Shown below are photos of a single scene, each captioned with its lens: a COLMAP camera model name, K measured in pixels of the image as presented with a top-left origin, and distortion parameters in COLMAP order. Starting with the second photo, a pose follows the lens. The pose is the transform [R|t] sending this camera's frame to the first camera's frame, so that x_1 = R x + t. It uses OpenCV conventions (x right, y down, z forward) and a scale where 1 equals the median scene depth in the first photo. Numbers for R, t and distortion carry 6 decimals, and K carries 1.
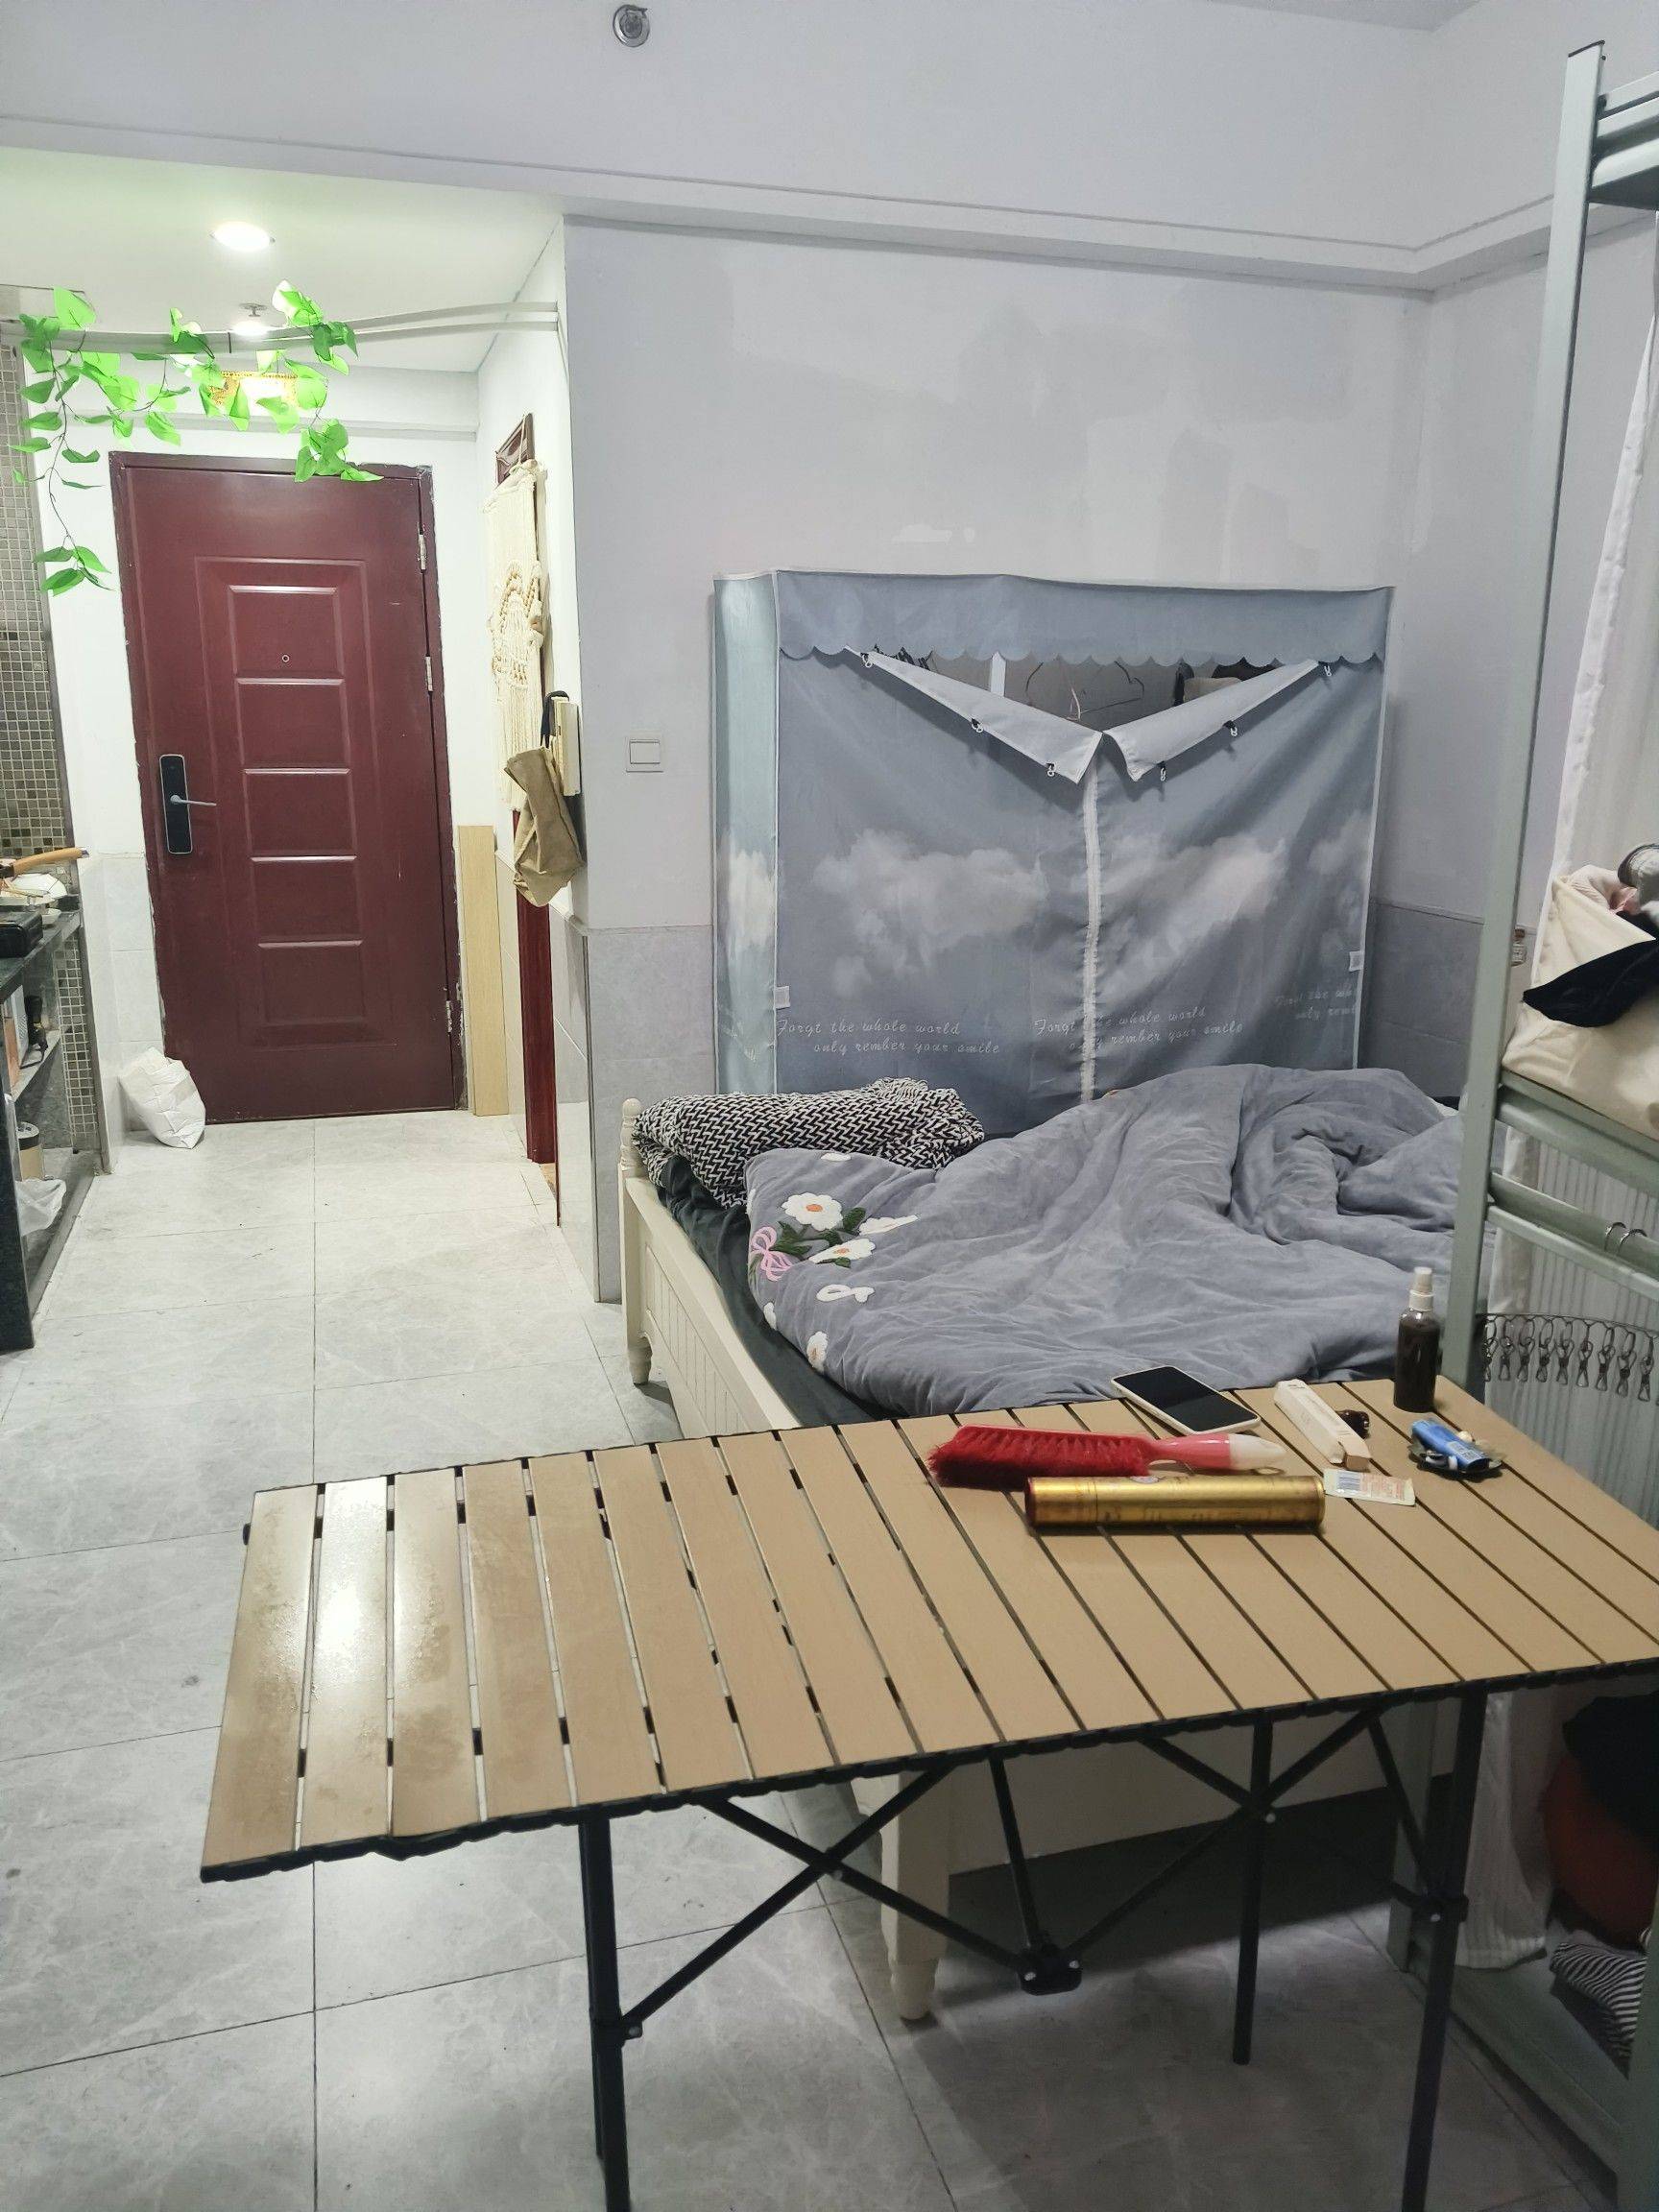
lens RADIAL K [[1696.3, 0, 825.7], [0, 1696.3, 1150.1], [0, 0, 1]] dist [0.106000, -0.145555]
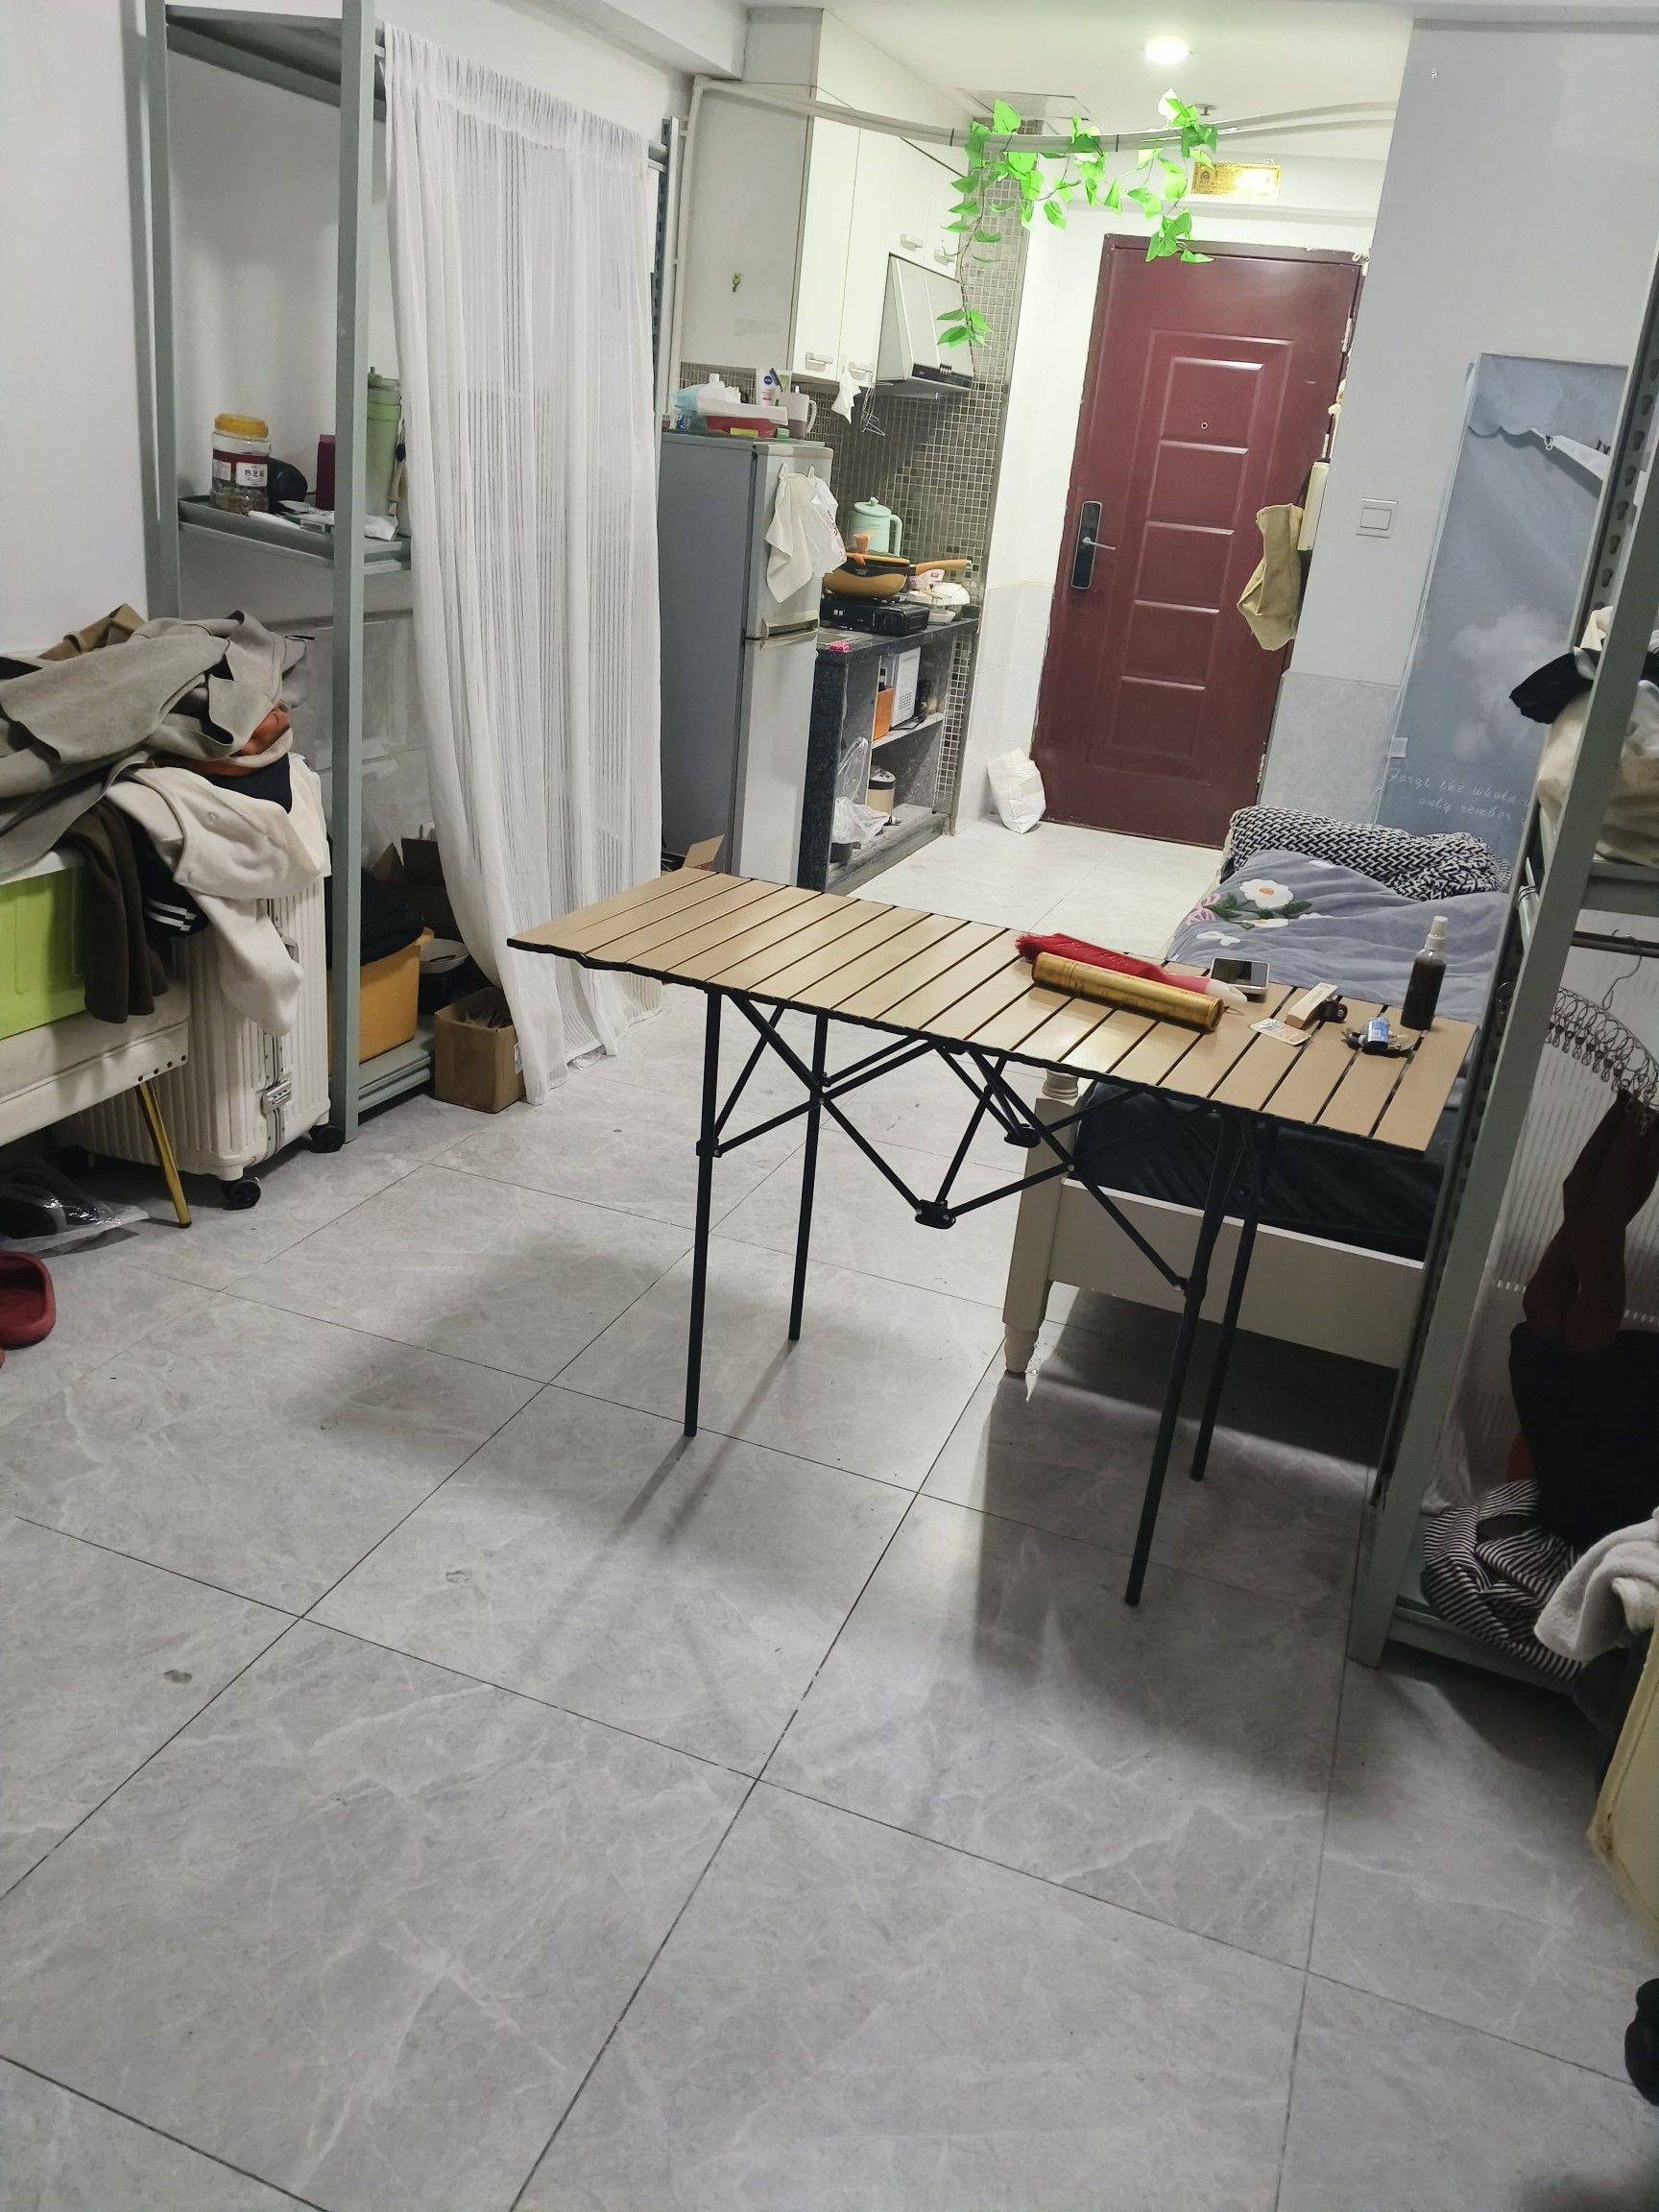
lens RADIAL K [[1696.3, 0, 825.7], [0, 1696.3, 1150.1], [0, 0, 1]] dist [0.106000, -0.145555]
pose [[0.801482, 0.299470, -0.517634, 0.278502], [-0.245711, 0.954051, 0.171505, 0.050939], [0.545210, -0.010270, 0.838237, -0.133708]]
